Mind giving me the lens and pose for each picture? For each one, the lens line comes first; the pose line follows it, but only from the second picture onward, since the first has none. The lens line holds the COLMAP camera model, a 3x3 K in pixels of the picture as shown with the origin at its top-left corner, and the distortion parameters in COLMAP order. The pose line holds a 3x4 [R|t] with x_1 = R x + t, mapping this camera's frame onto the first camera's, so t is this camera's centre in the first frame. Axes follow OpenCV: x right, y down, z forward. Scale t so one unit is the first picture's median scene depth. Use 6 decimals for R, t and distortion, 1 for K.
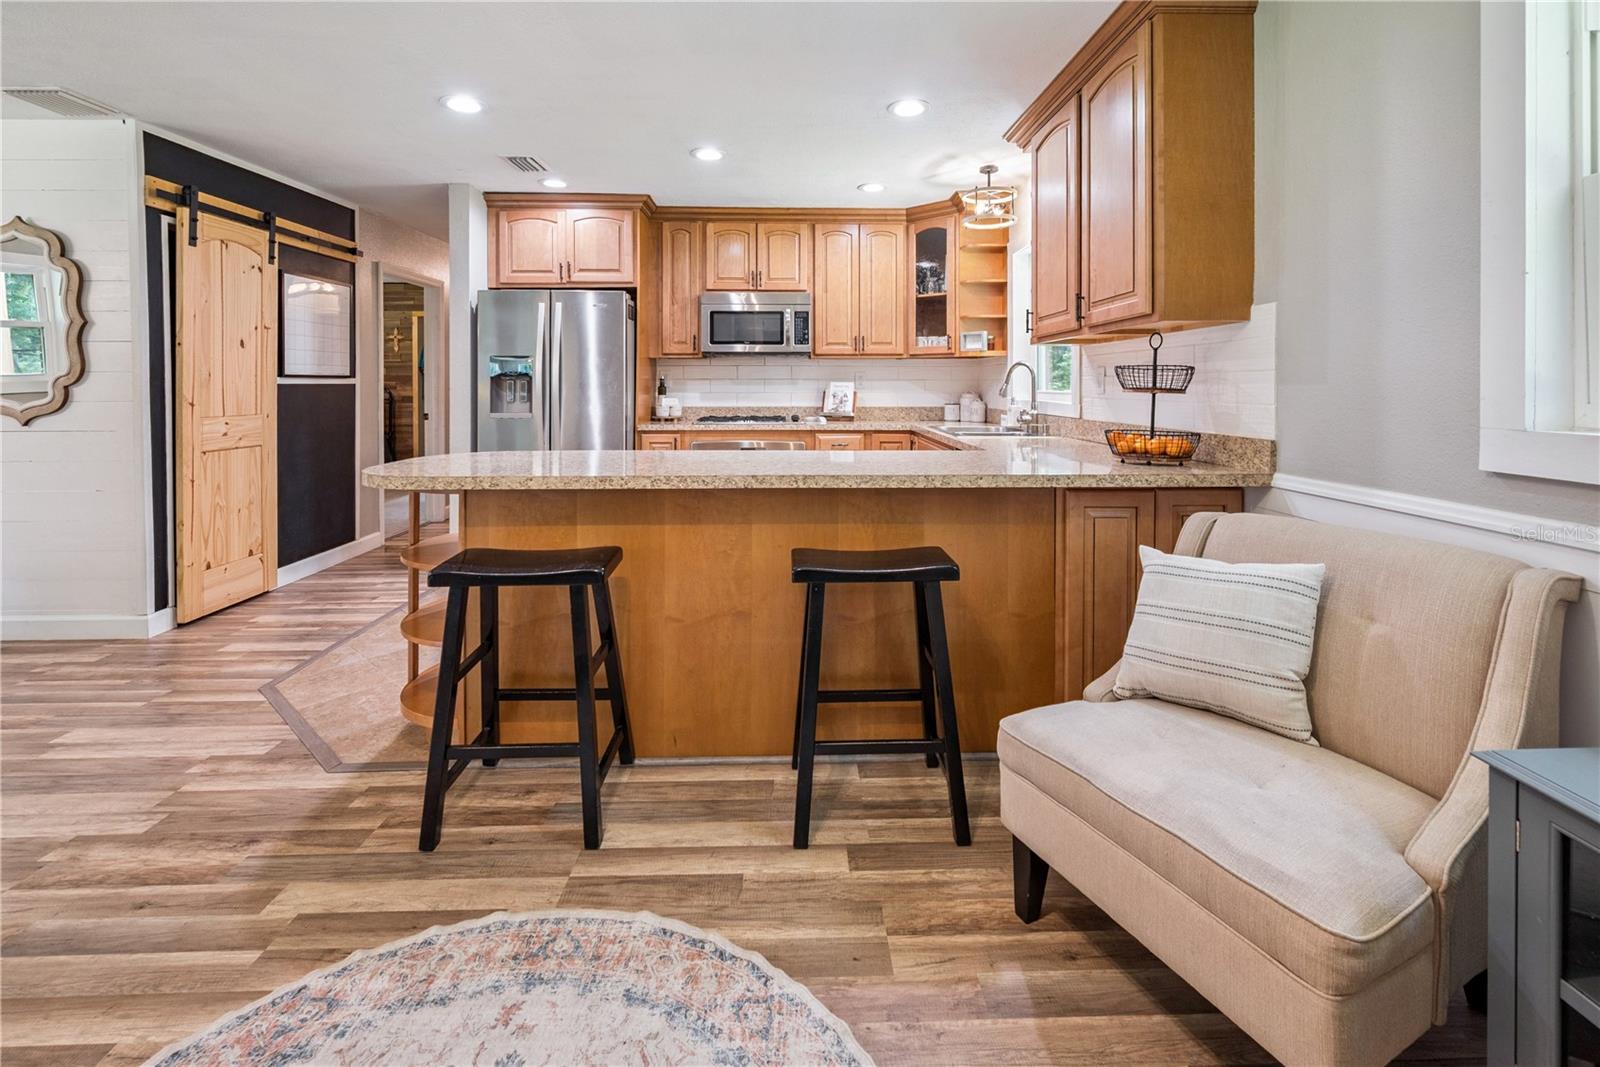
lens RADIAL K [[680.8, 0, 802.9], [0, 680.8, 381.8], [0, 0, 1]] dist [-0.000397, 0.000487]
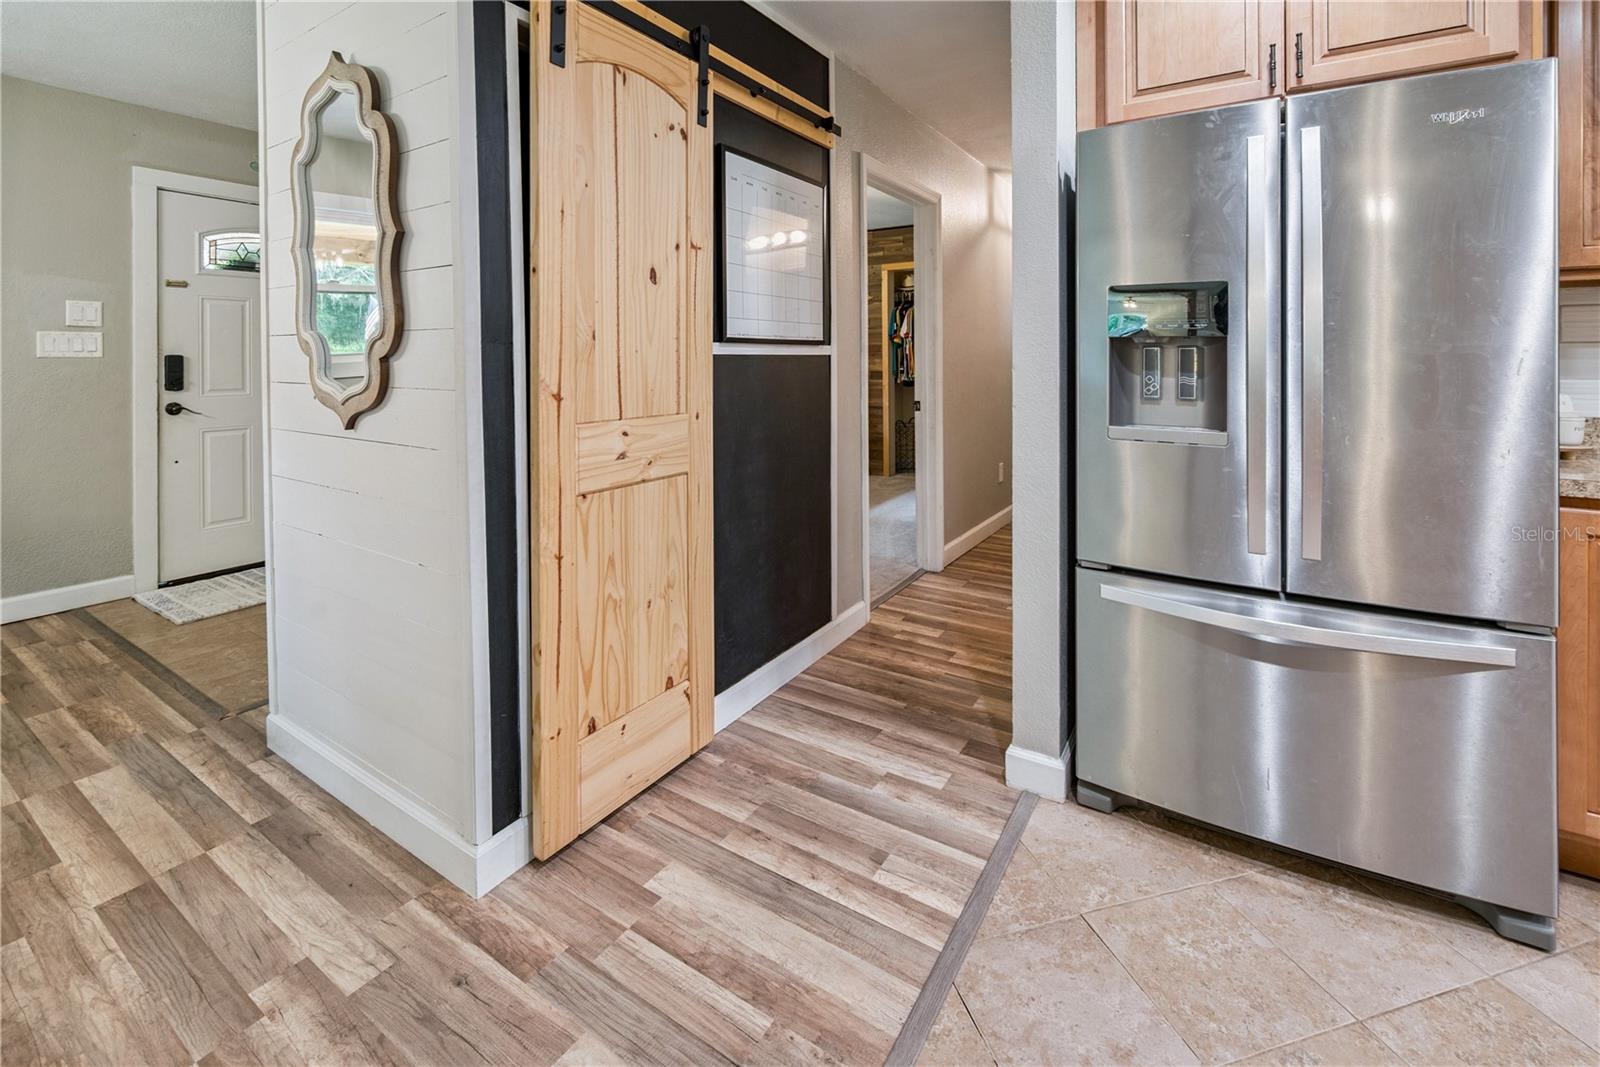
lens RADIAL K [[680.8, 0, 814.2], [0, 680.8, 351.7], [0, 0, 1]] dist [-0.000397, 0.000487]
pose [[0.835205, -0.002450, -0.549934, -0.422940], [0.001284, 0.999996, -0.002504, 0.001926], [0.549938, 0.001385, 0.835205, 0.612219]]
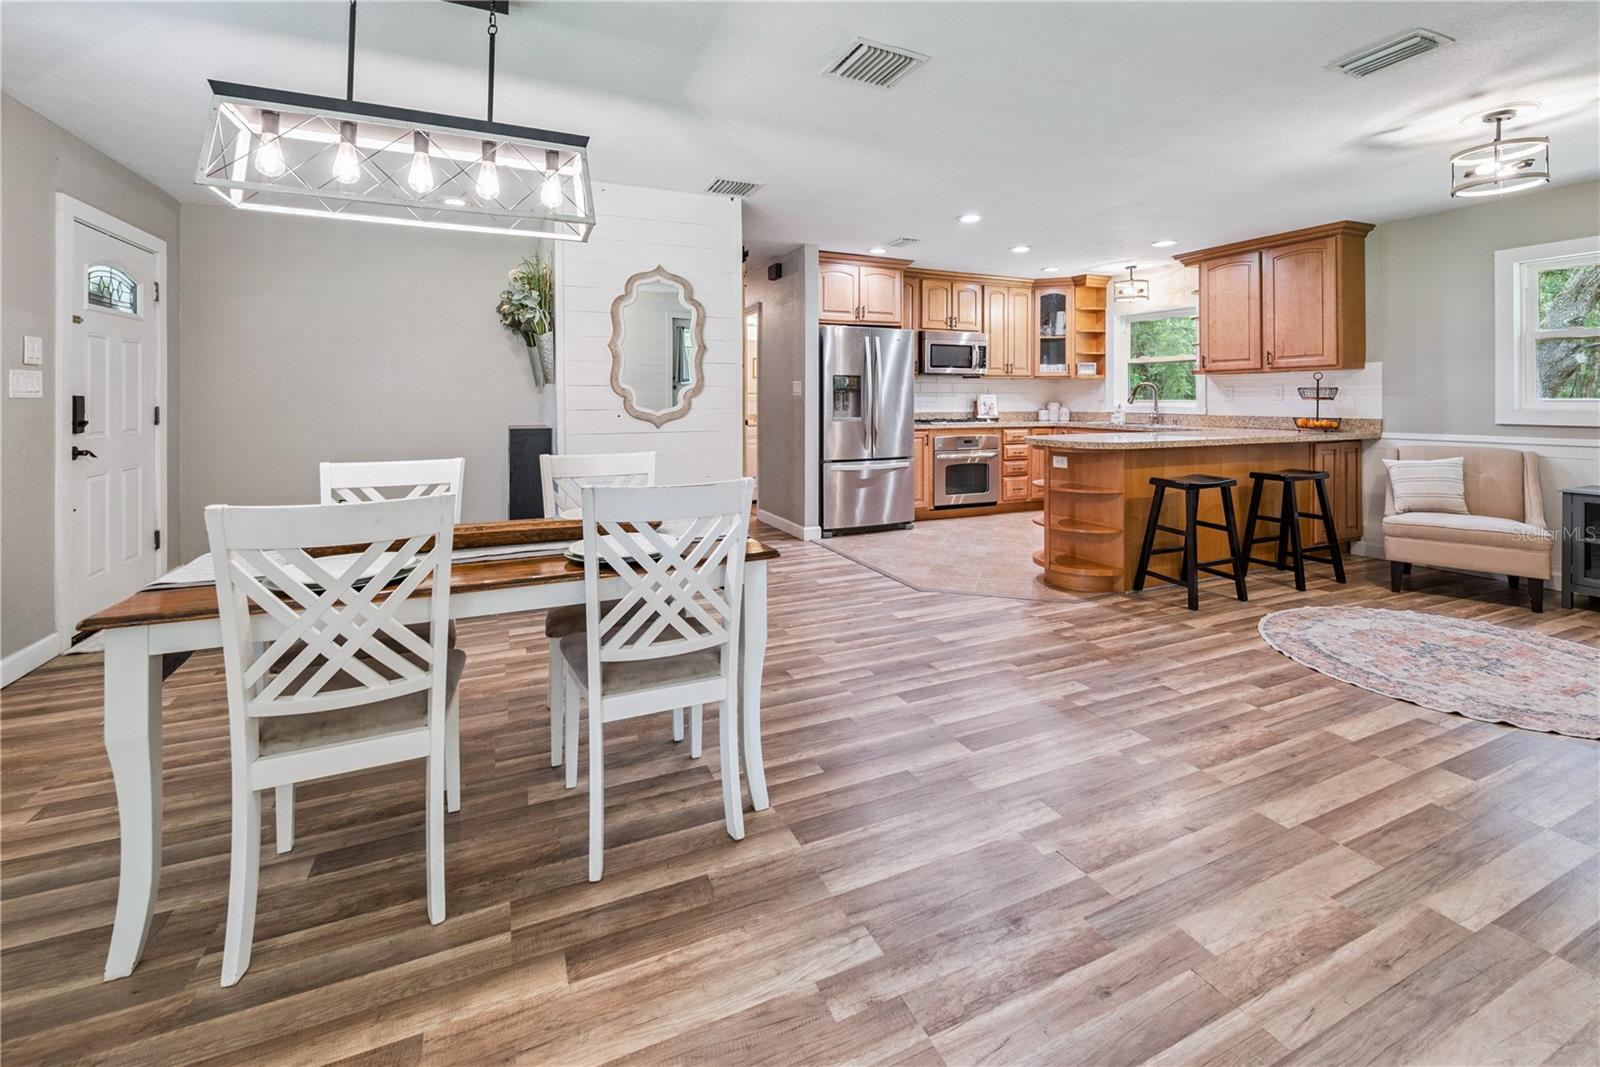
lens RADIAL K [[680.8, 0, 799.2], [0, 680.8, 386.7], [0, 0, 1]] dist [-0.000397, 0.000487]
pose [[0.926317, 0.005554, 0.376703, -1.137560], [-0.001433, 0.999936, -0.011219, 0.000441], [-0.376741, 0.009853, 0.926266, -0.245812]]
